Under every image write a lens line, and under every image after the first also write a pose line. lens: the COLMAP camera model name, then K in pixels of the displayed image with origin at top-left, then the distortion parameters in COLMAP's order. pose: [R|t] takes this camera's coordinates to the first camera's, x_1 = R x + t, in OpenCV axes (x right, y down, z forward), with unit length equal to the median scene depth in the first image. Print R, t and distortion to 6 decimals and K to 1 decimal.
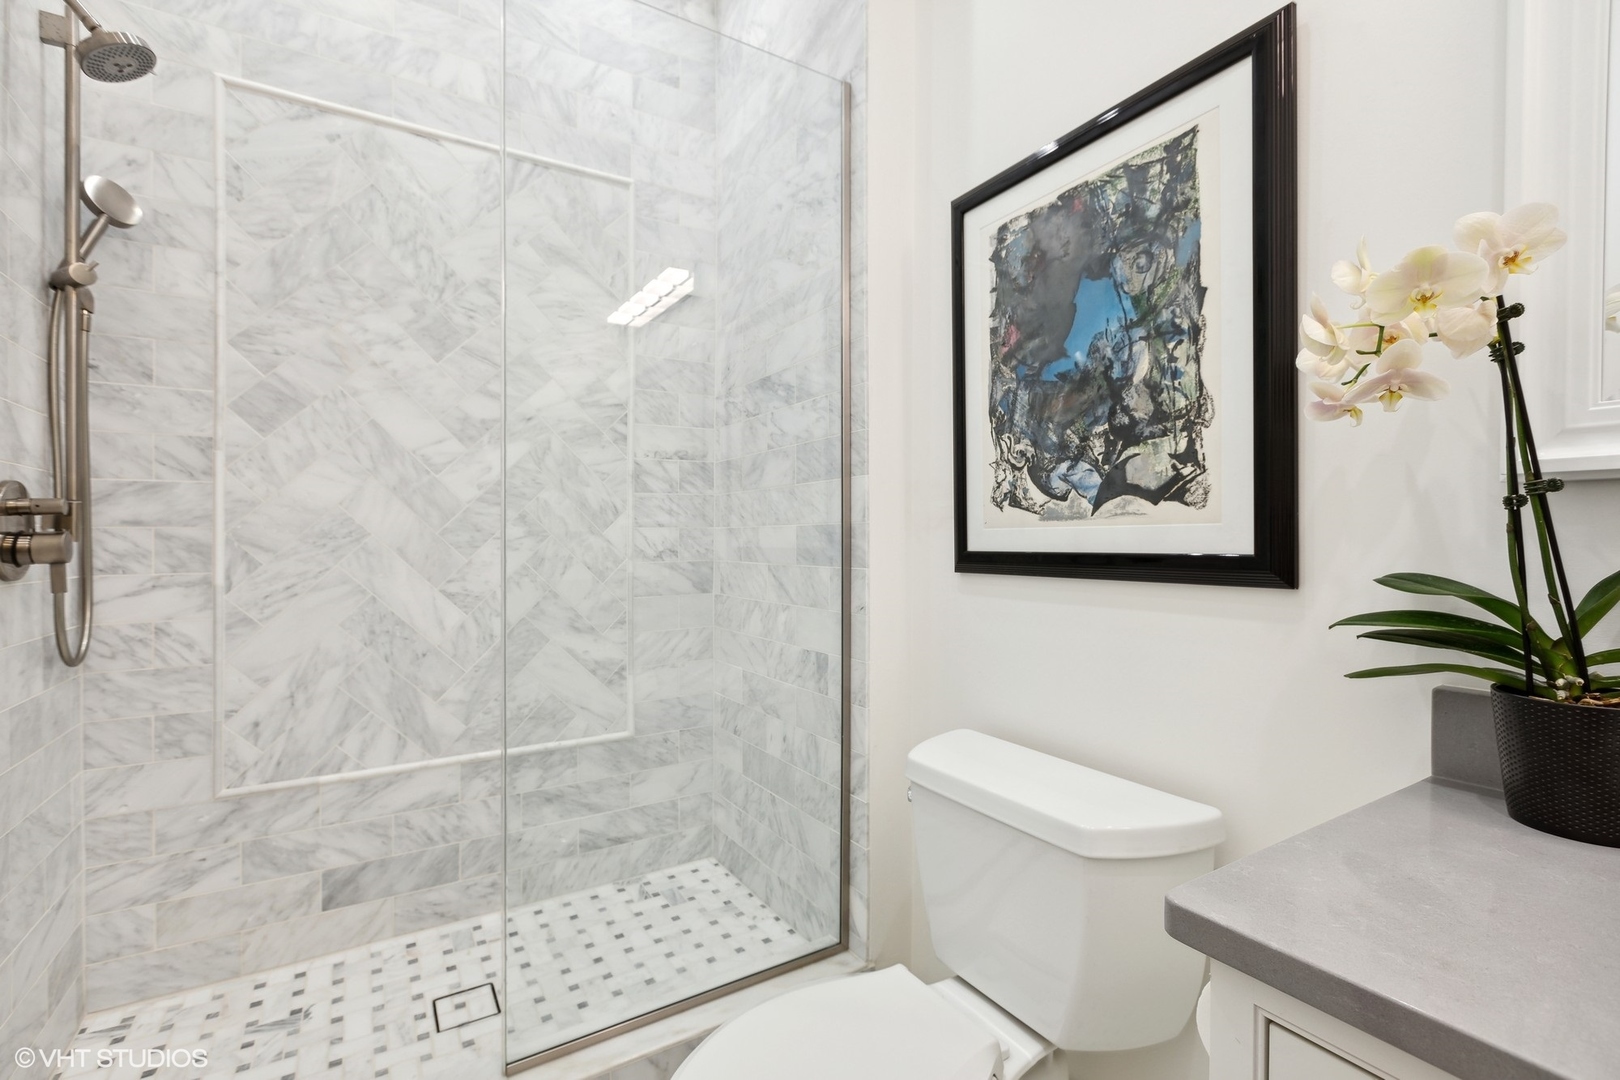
lens RADIAL K [[717.8, 0, 800.9], [0, 717.8, 536.6], [0, 0, 1]] dist [0.002324, -0.001958]
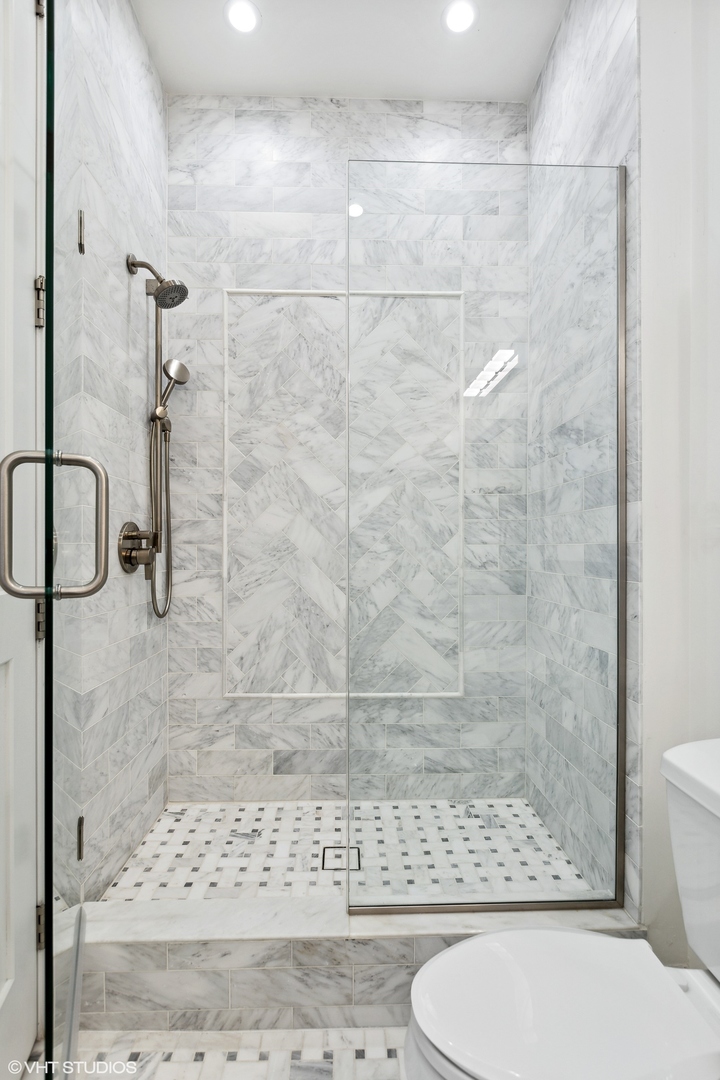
lens RADIAL K [[514.5, 0, 359.8], [0, 514.5, 545.8], [0, 0, 1]] dist [-0.000920, -0.000722]
pose [[0.869762, 0.003754, -0.493457, 0.096116], [-0.005034, 0.999987, -0.001266, -0.009428], [0.493446, 0.003585, 0.869769, 0.055822]]
